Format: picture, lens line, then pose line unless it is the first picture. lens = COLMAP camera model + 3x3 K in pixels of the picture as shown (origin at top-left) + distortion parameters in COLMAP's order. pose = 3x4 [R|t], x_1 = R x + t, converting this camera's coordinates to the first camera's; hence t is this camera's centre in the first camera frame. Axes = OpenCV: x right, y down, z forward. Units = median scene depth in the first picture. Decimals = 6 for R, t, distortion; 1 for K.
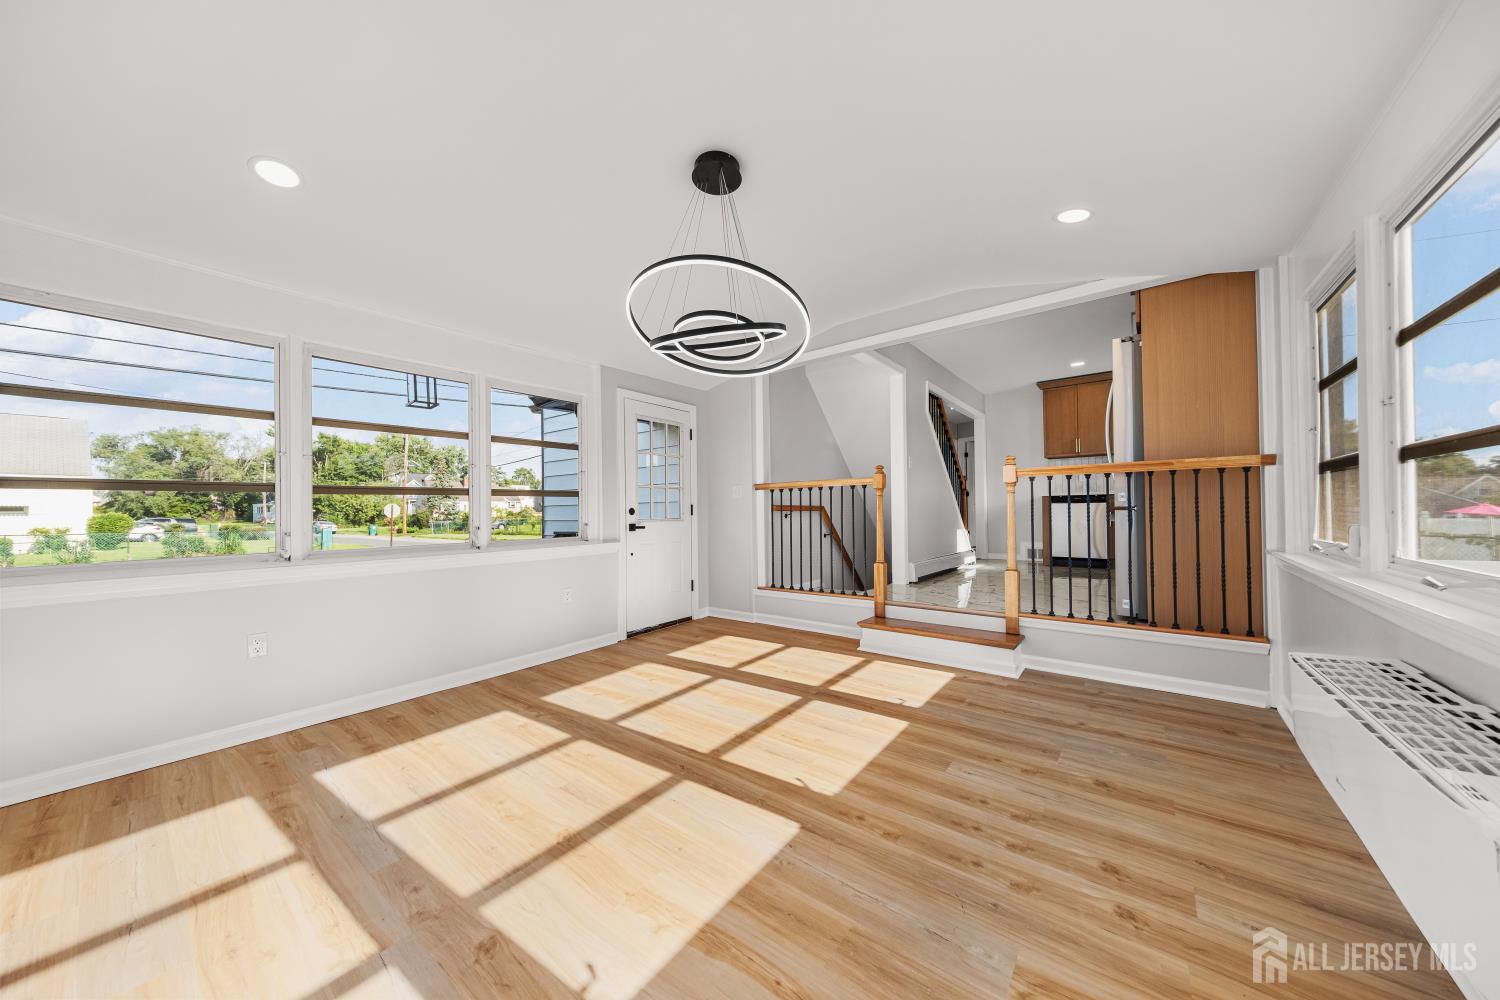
lens RADIAL K [[498.2, 0, 750.0], [0, 498.2, 500.0], [0, 0, 1]] dist [0.000912, 0.000047]
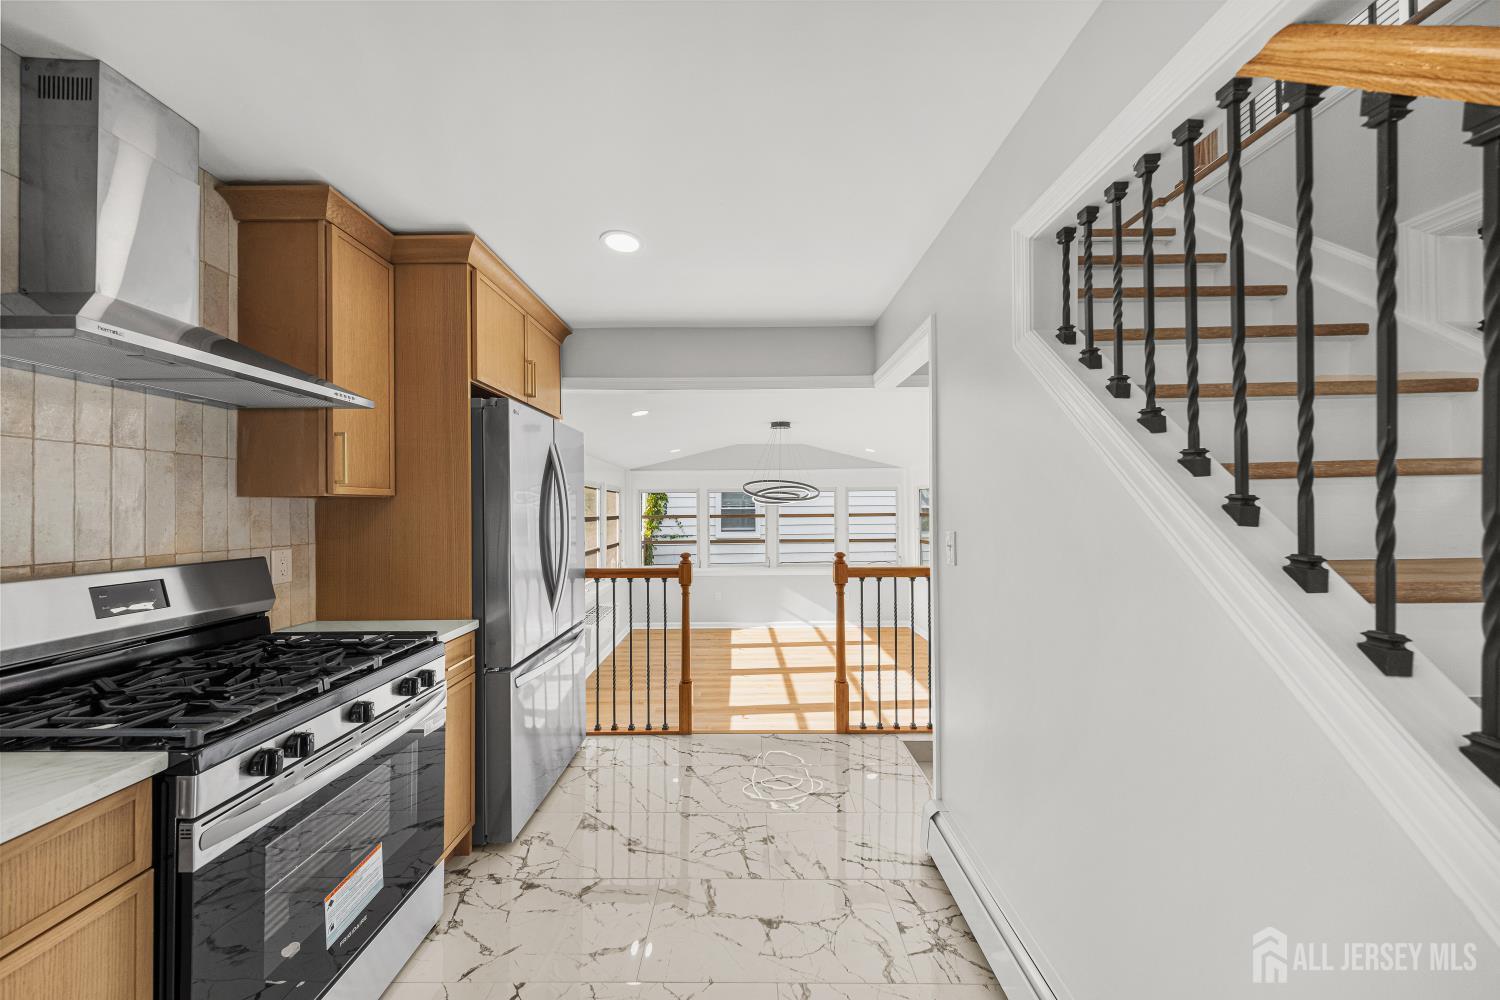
lens RADIAL K [[505.9, 0, 746.0], [0, 505.9, 503.6], [0, 0, 1]] dist [0.012223, -0.002923]
pose [[-0.782480, 0.008688, -0.622614, 1.268021], [0.026474, 0.999463, -0.019325, -0.197071], [0.622112, -0.031605, -0.782290, 2.273636]]
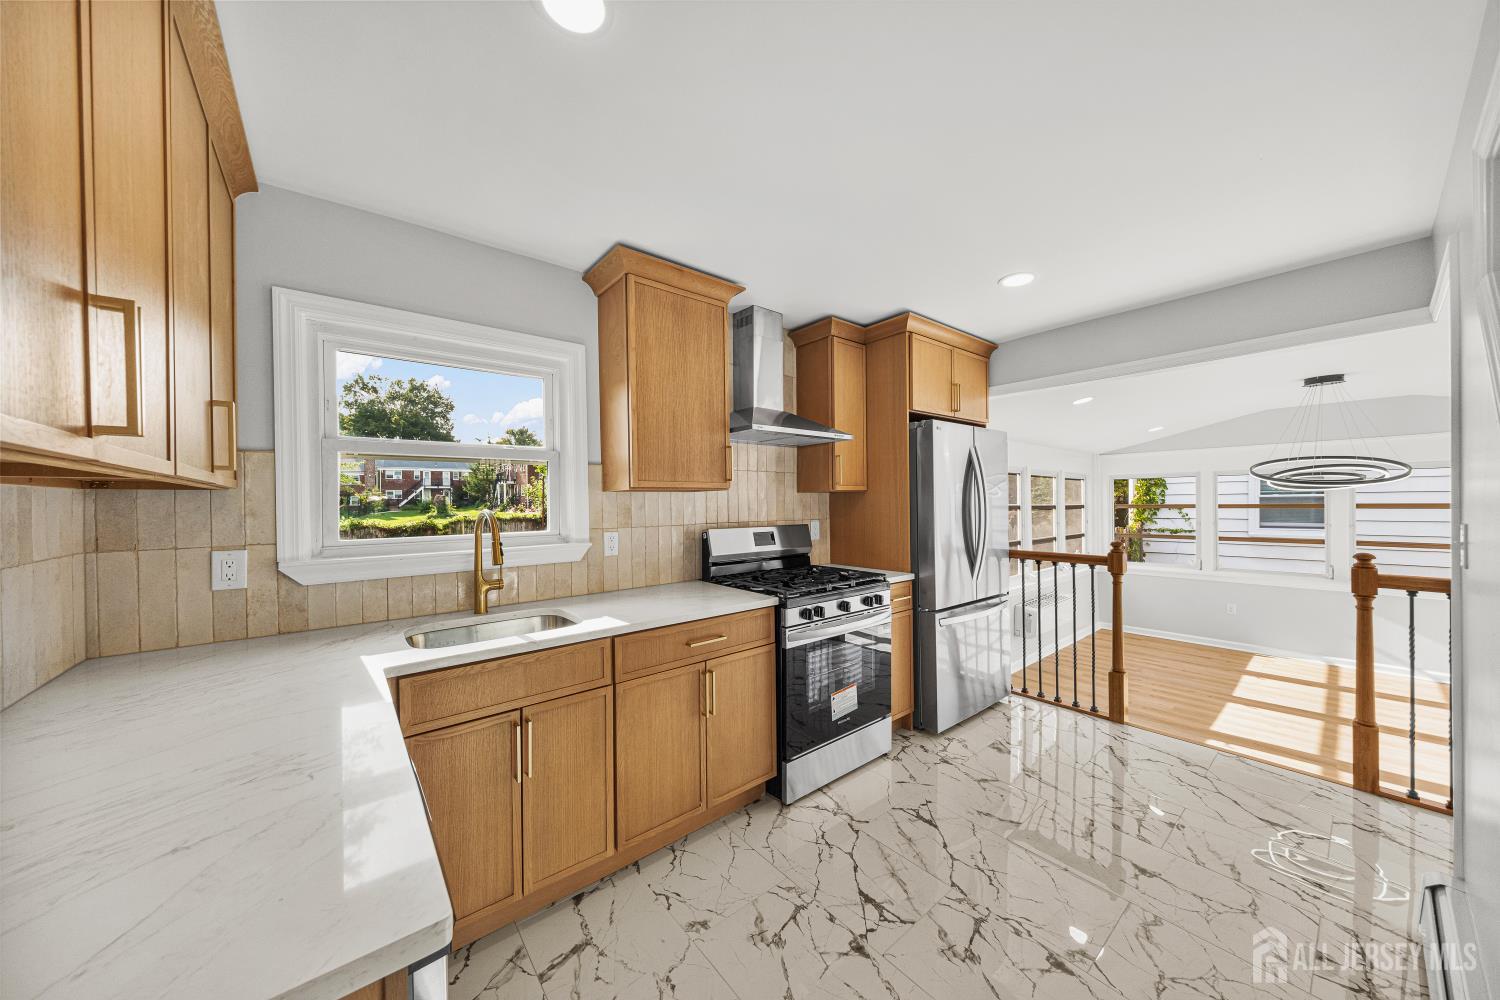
lens RADIAL K [[505.9, 0, 746.0], [0, 505.9, 503.6], [0, 0, 1]] dist [0.012223, -0.002923]
pose [[-0.976934, 0.017944, 0.212788, 1.231712], [0.014568, 0.999742, -0.017420, -0.188848], [-0.213046, -0.013918, -0.976943, 2.584803]]
